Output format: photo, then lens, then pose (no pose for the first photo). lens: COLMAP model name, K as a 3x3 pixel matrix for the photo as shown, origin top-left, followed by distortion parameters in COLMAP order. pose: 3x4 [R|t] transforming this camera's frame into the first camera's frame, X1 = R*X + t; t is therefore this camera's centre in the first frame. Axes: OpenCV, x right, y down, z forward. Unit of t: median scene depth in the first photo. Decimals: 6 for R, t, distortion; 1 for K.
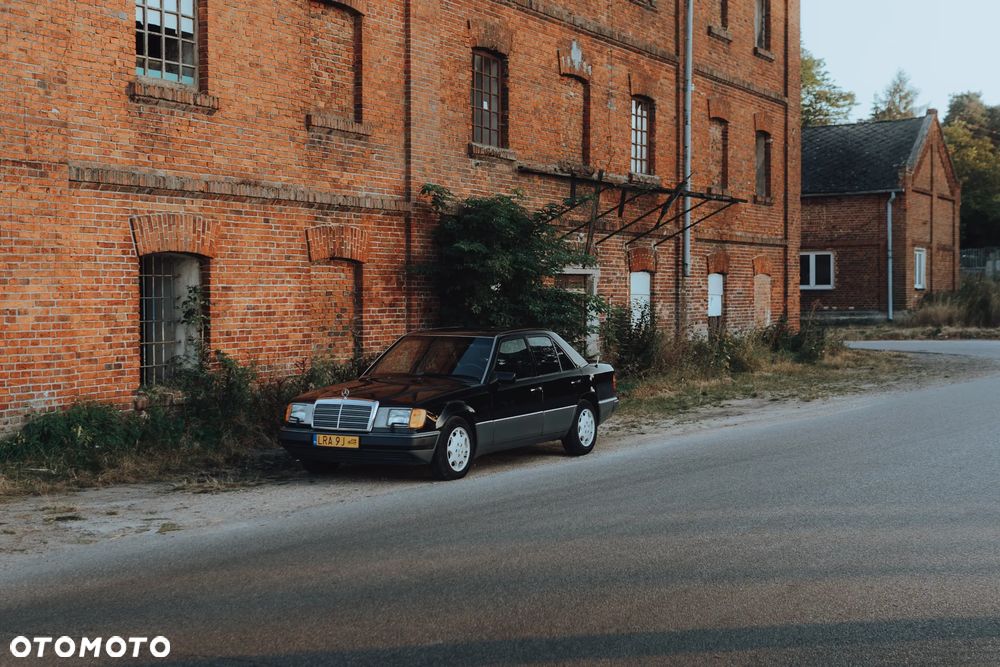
lens RADIAL K [[1477.2, 0, 500.0], [0, 1477.2, 333.5], [0, 0, 1]] dist [-0.011577, 0.065525]
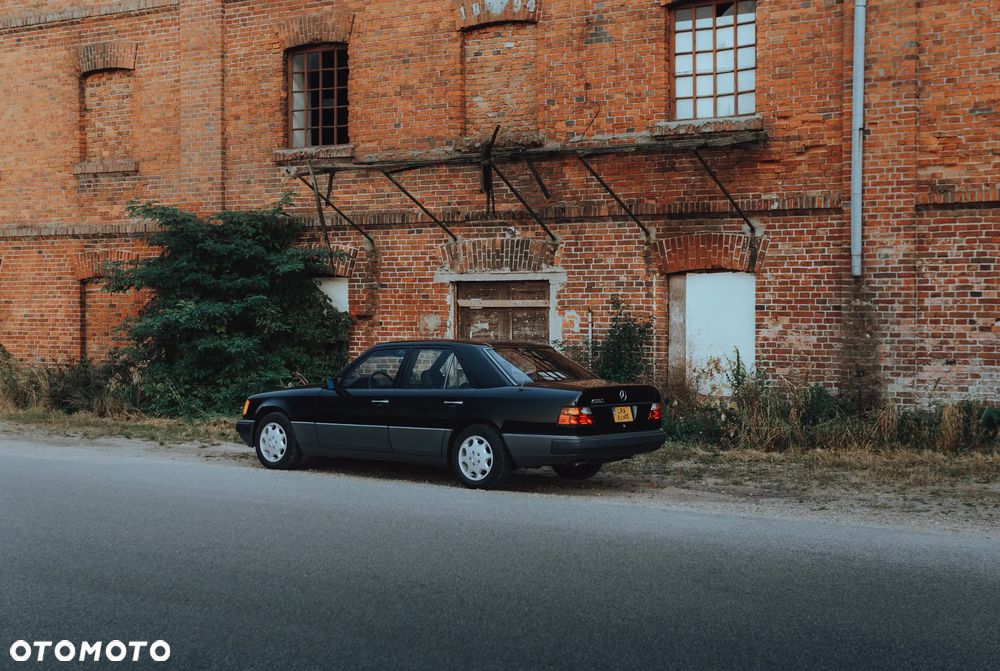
lens RADIAL K [[1370.3, 0, 500.0], [0, 1370.3, 335.5], [0, 0, 1]] dist [0.000539, 0.098694]
pose [[-0.039747, 0.019538, -0.999019, 1.121160], [-0.029434, 0.999352, 0.020715, -0.039277], [0.998776, 0.030228, -0.039146, 1.515853]]
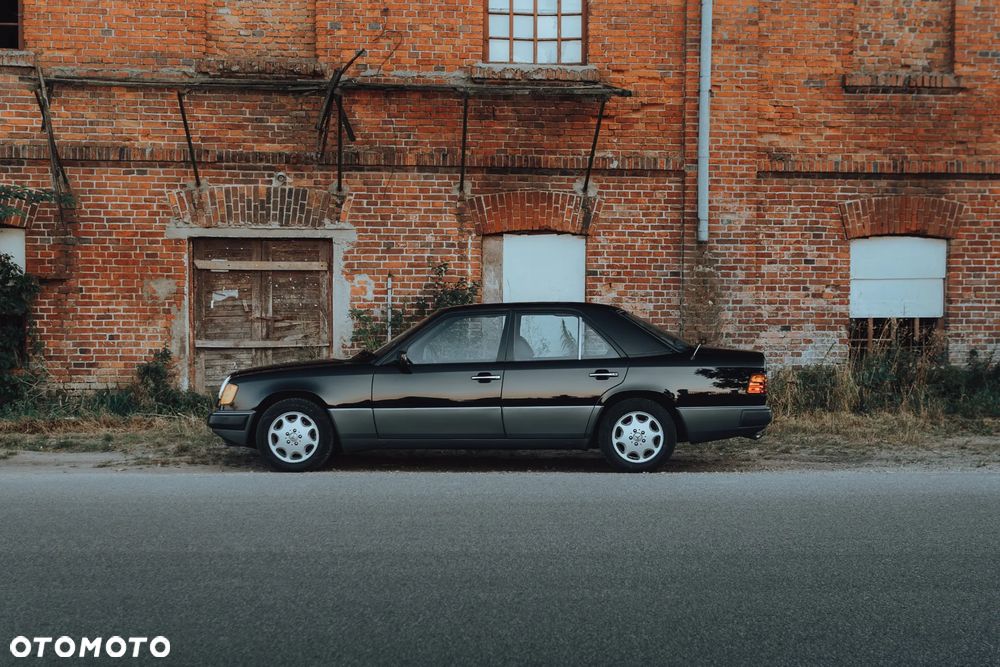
lens RADIAL K [[1487.6, 0, 518.6], [0, 1487.6, 350.8], [0, 0, 1]] dist [0.006914, 0.051030]
pose [[0.569160, 0.032573, -0.821581, 0.931478], [-0.029540, 0.999380, 0.019158, -0.011329], [0.821696, 0.013365, 0.569770, 1.076157]]
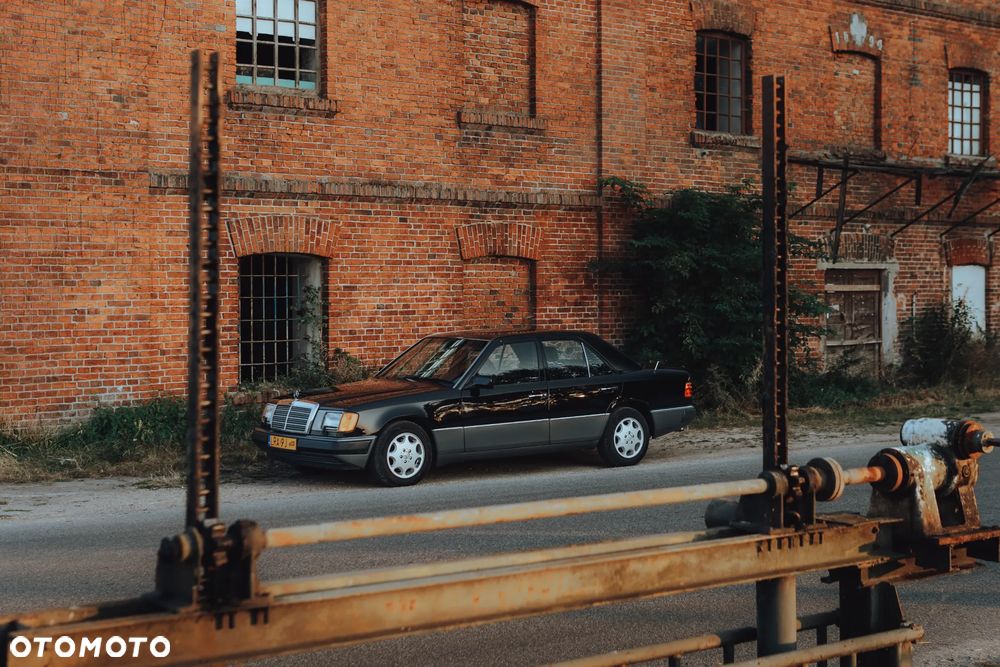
lens RADIAL K [[1546.3, 0, 535.7], [0, 1546.3, 281.6], [0, 0, 1]] dist [-0.003557, 0.022992]
pose [[0.929503, -0.002788, -0.368803, 0.319987], [-0.008136, 0.999573, -0.028063, -0.006062], [0.368724, 0.029086, 0.929084, 0.062484]]
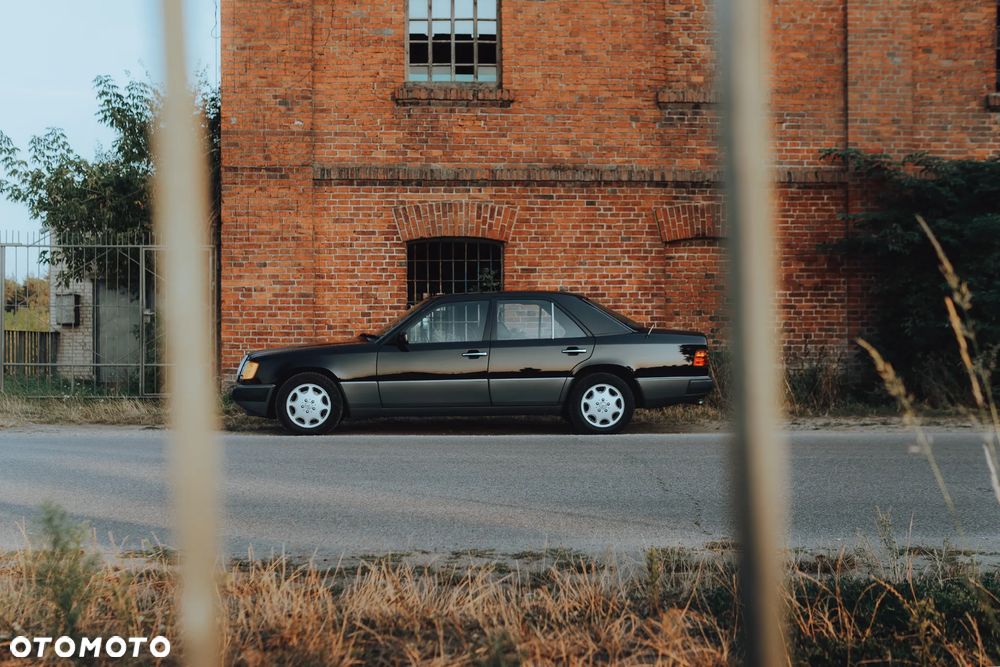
lens RADIAL K [[1370.3, 0, 500.0], [0, 1370.3, 333.5], [0, 0, 1]] dist [0.000539, 0.098694]
pose [[0.538206, -0.007391, -0.842781, 0.614657], [-0.020127, 0.999564, -0.021619, 0.035236], [0.842573, 0.028598, 0.537823, 0.457646]]
